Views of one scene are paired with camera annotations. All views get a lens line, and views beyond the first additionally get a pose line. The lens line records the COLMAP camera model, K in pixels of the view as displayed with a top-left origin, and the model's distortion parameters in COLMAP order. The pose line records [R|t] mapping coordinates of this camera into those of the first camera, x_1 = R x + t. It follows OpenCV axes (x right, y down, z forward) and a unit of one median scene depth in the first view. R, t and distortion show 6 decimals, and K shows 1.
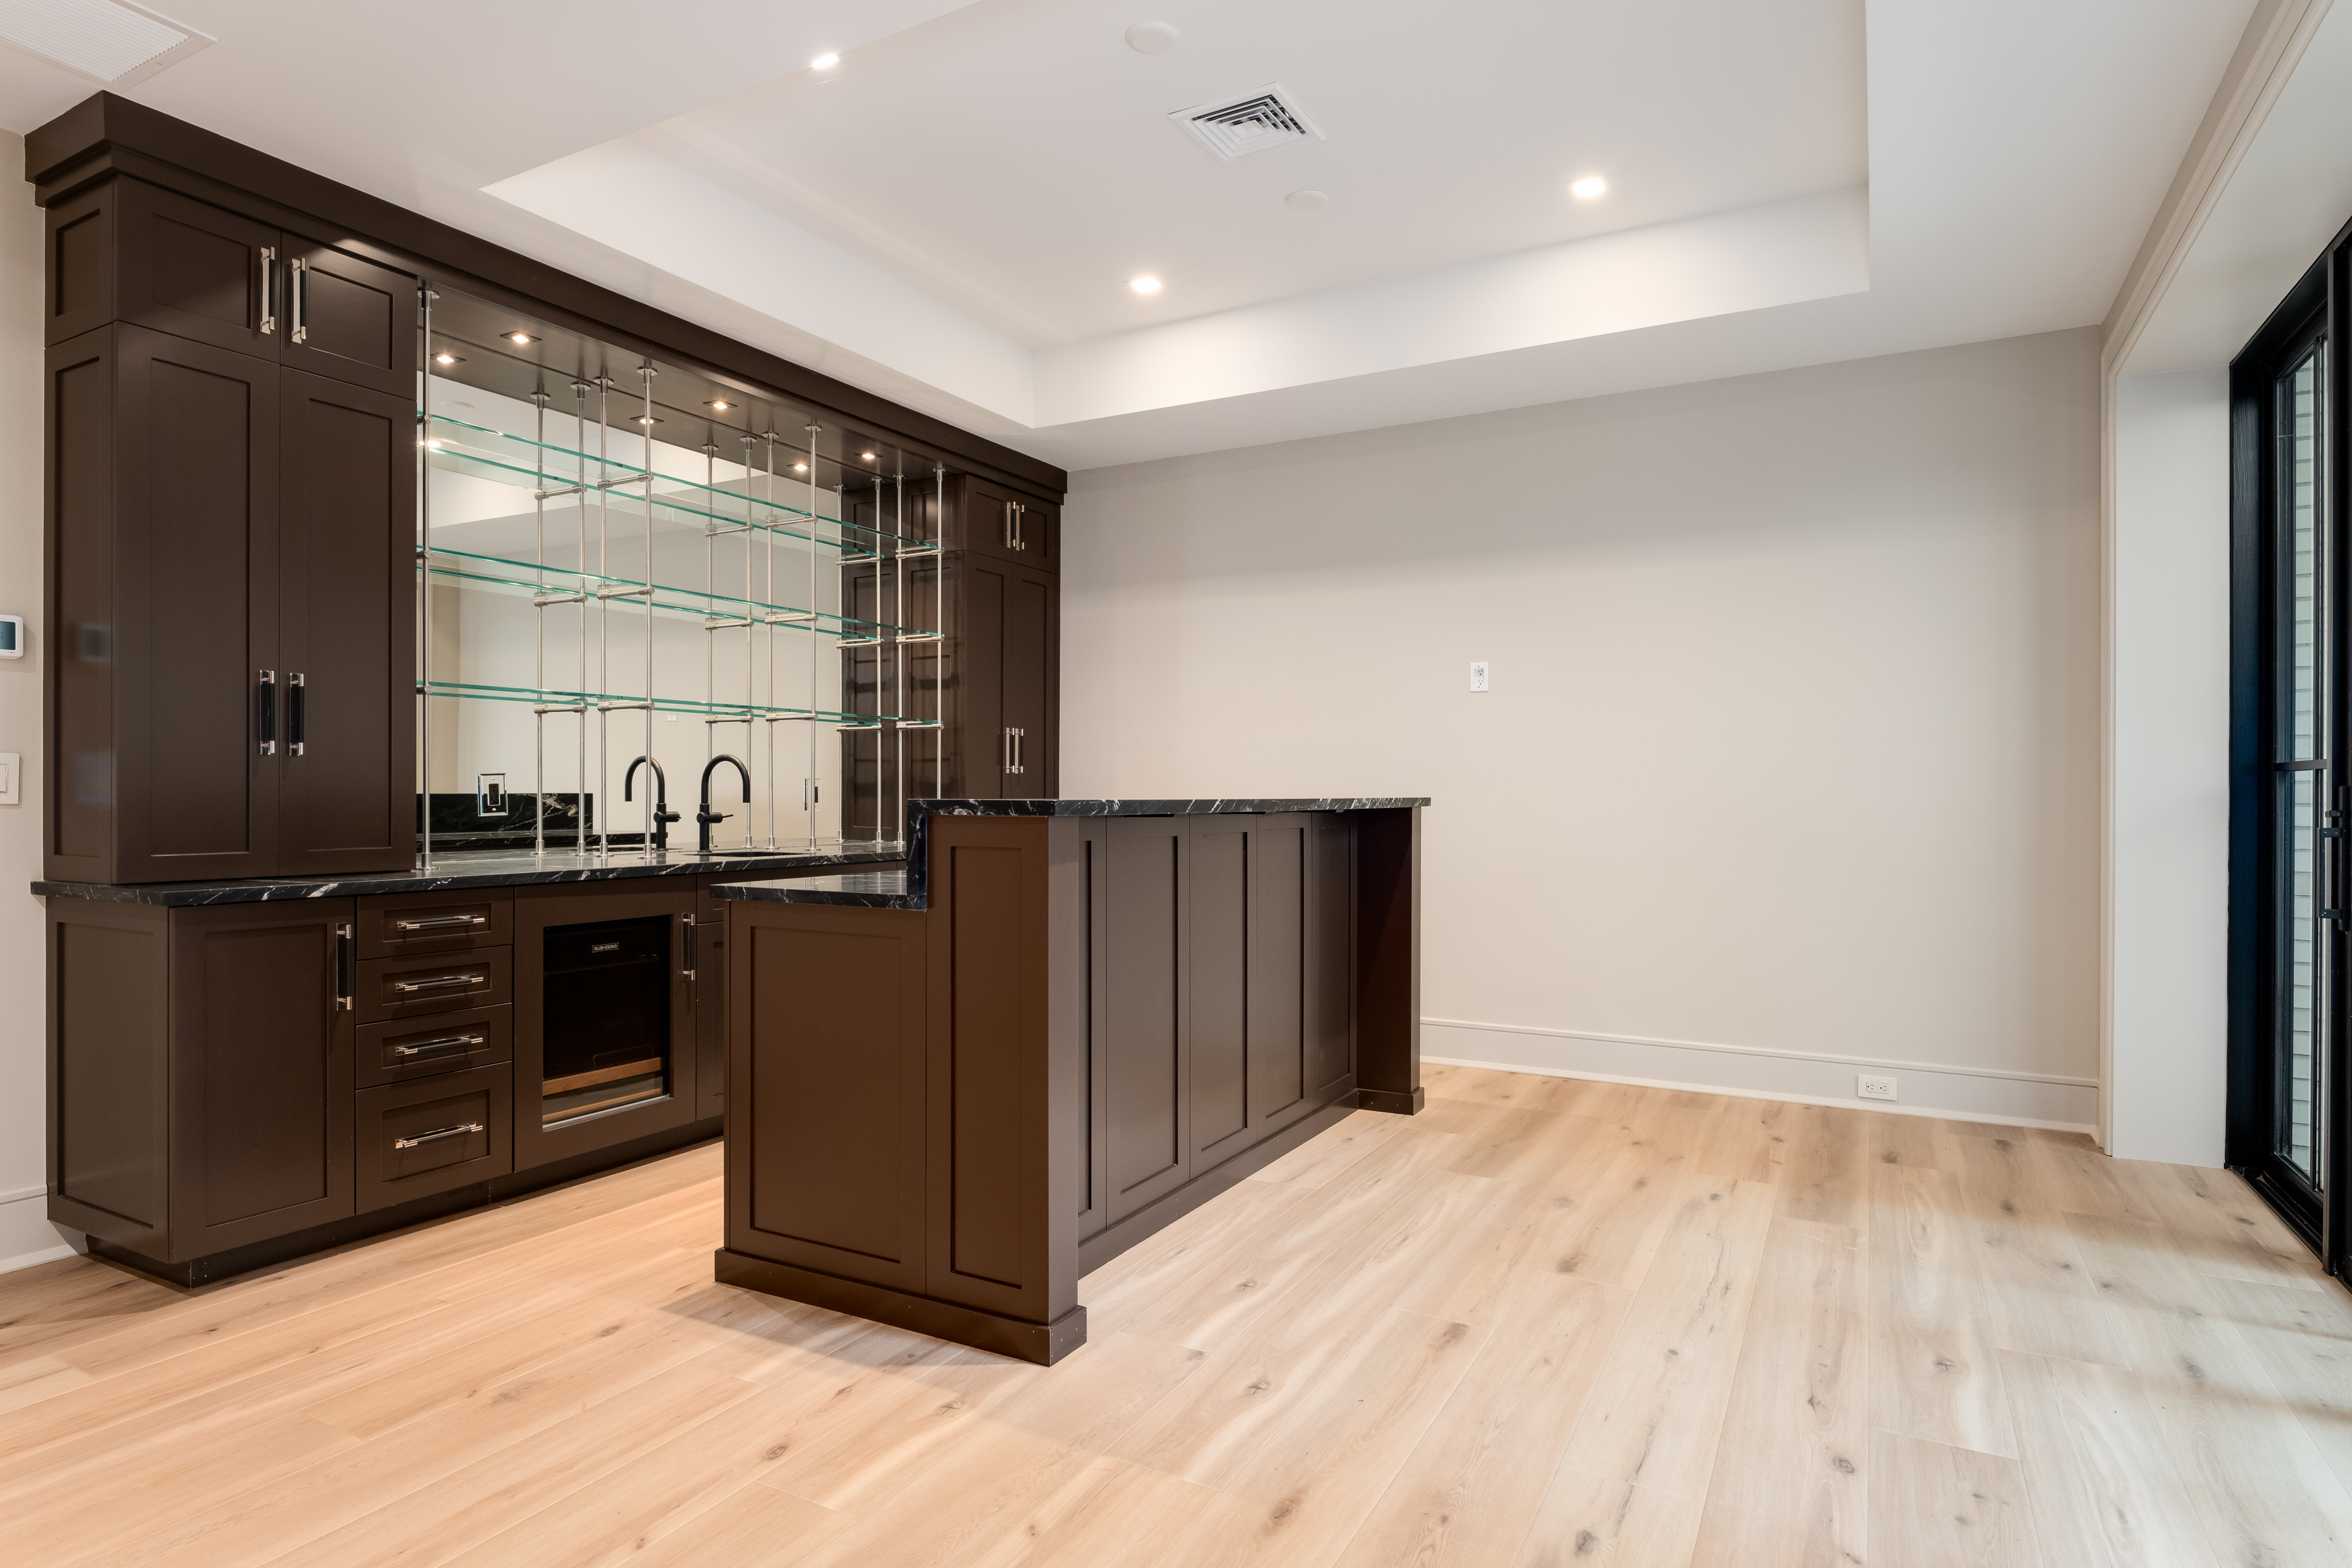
lens RADIAL K [[1289.9, 0, 1189.7], [0, 1289.9, 797.0], [0, 0, 1]] dist [-0.020166, -0.000903]
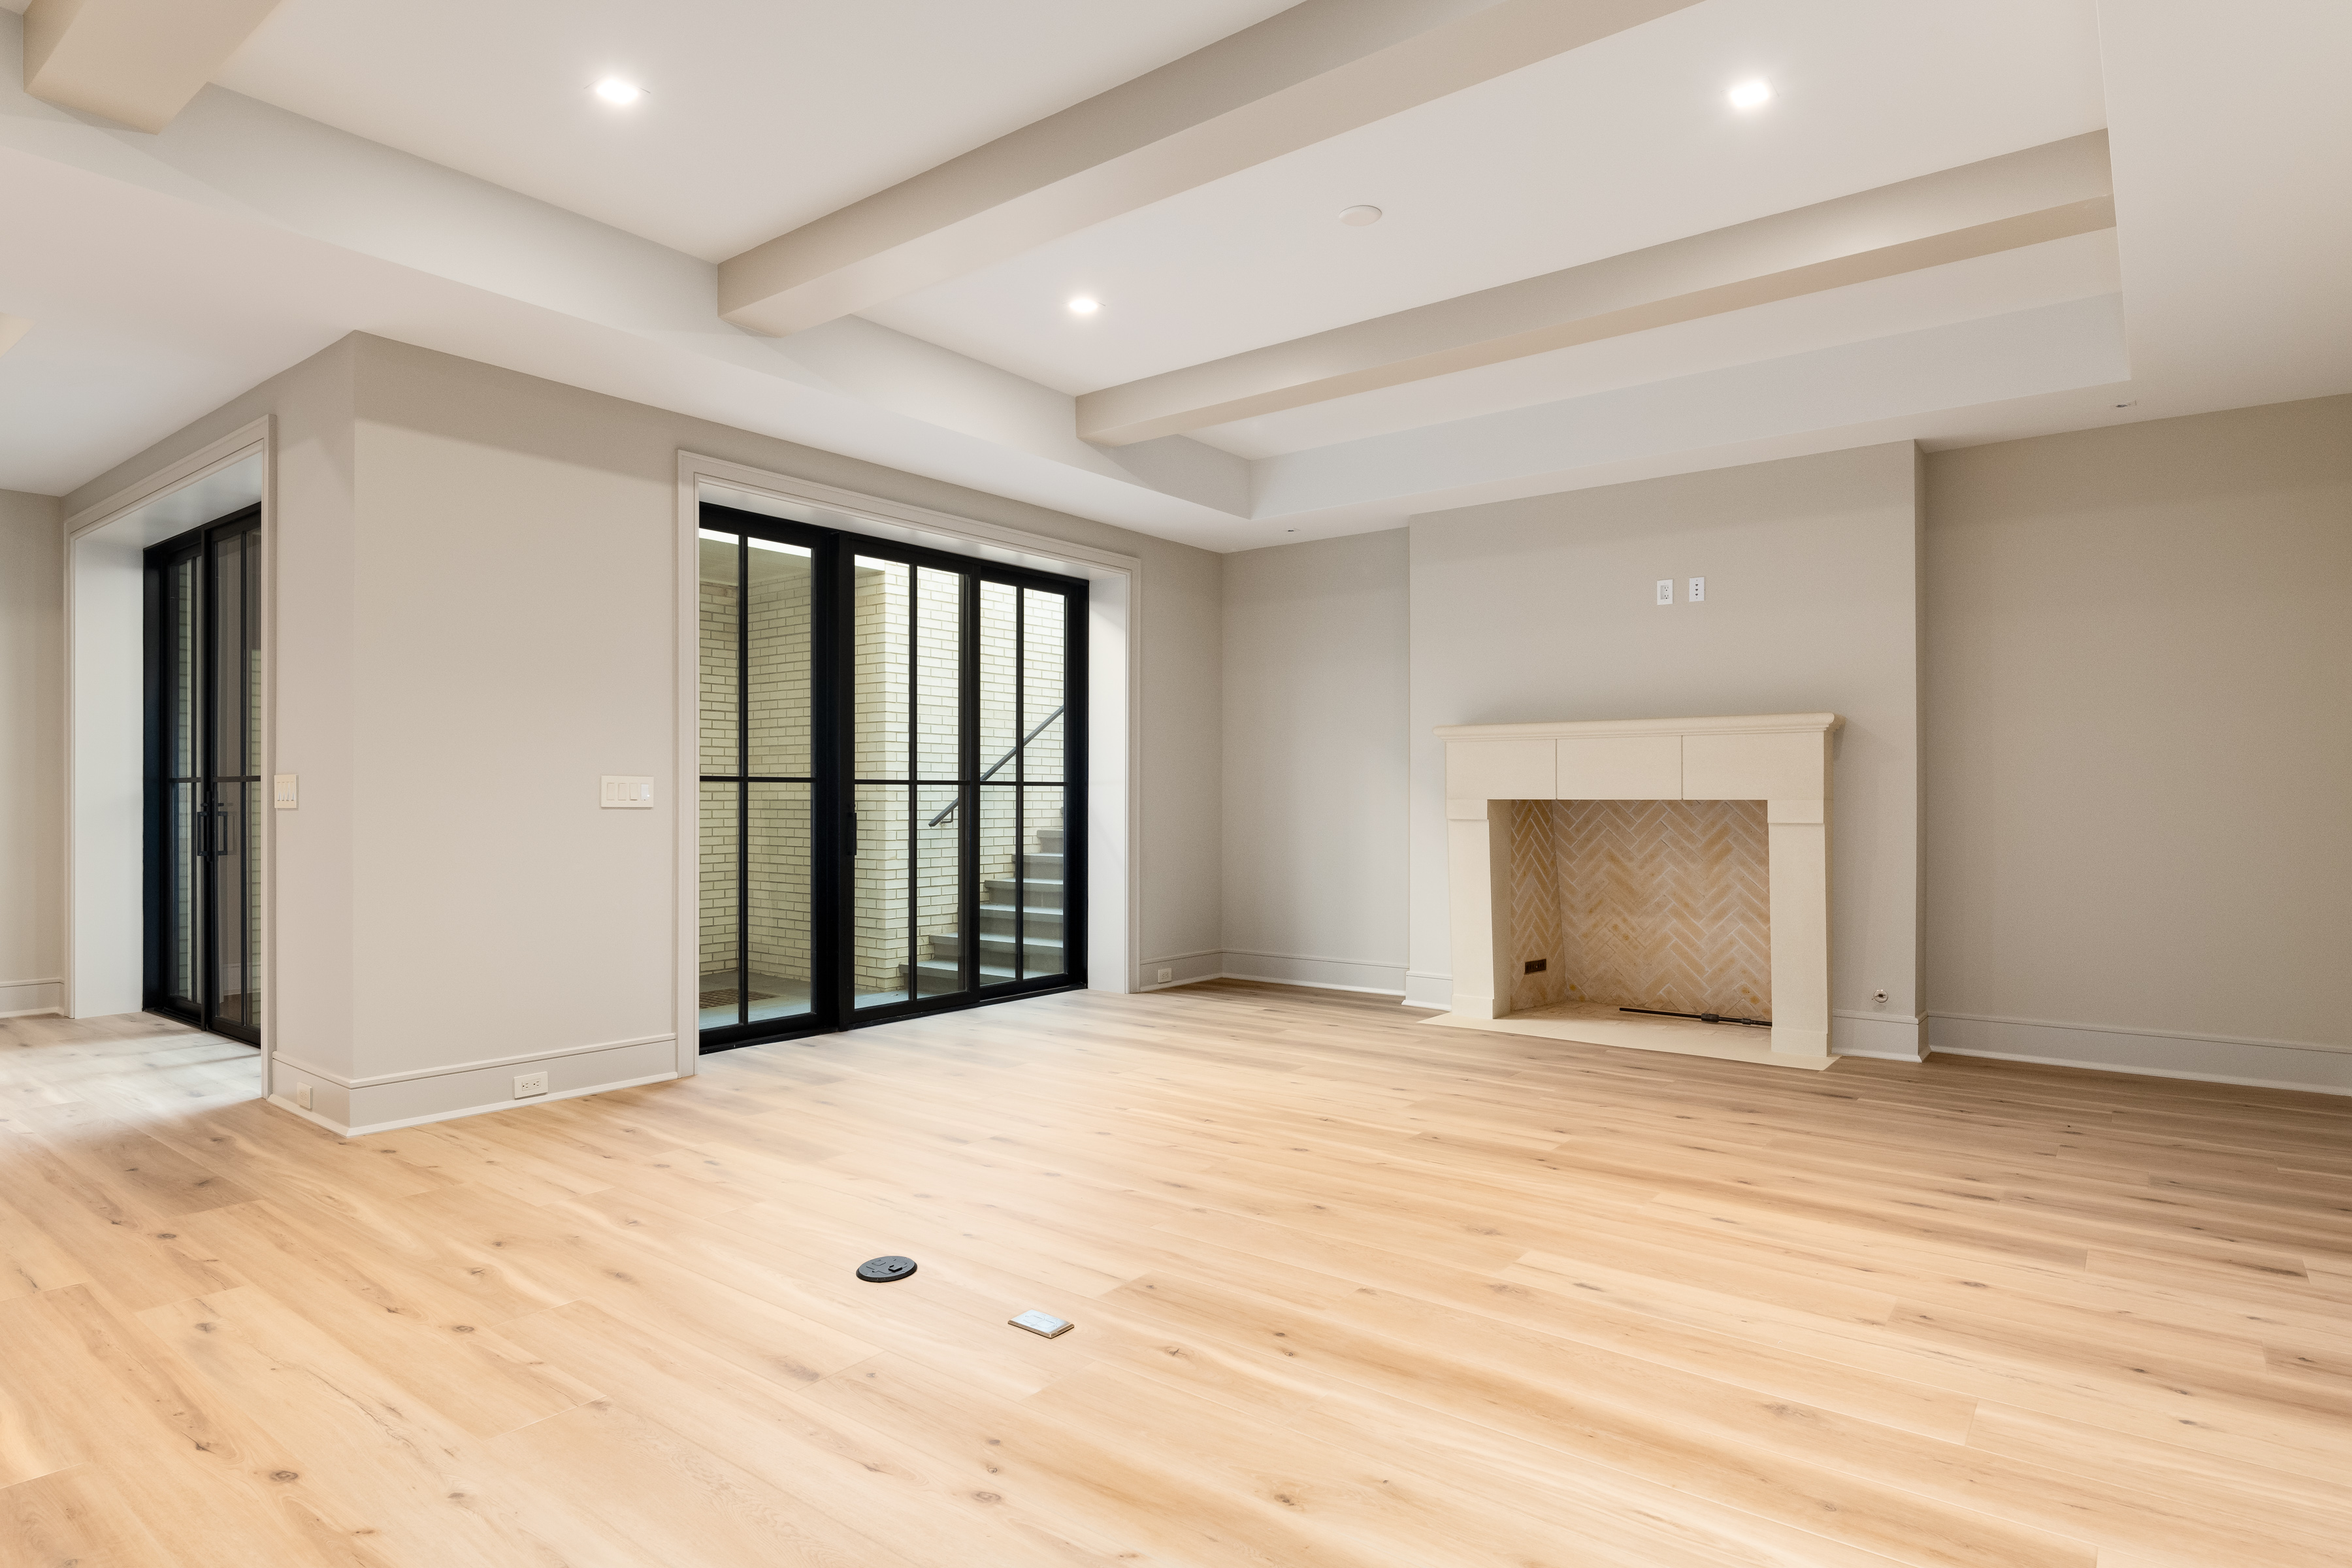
lens RADIAL K [[1289.9, 0, 1195.1], [0, 1289.9, 799.1], [0, 0, 1]] dist [-0.020166, -0.000903]
pose [[0.171228, -0.001833, 0.985230, -0.651955], [0.005239, 0.999986, 0.000950, 0.008185], [-0.985217, 0.004999, 0.171236, -0.716053]]
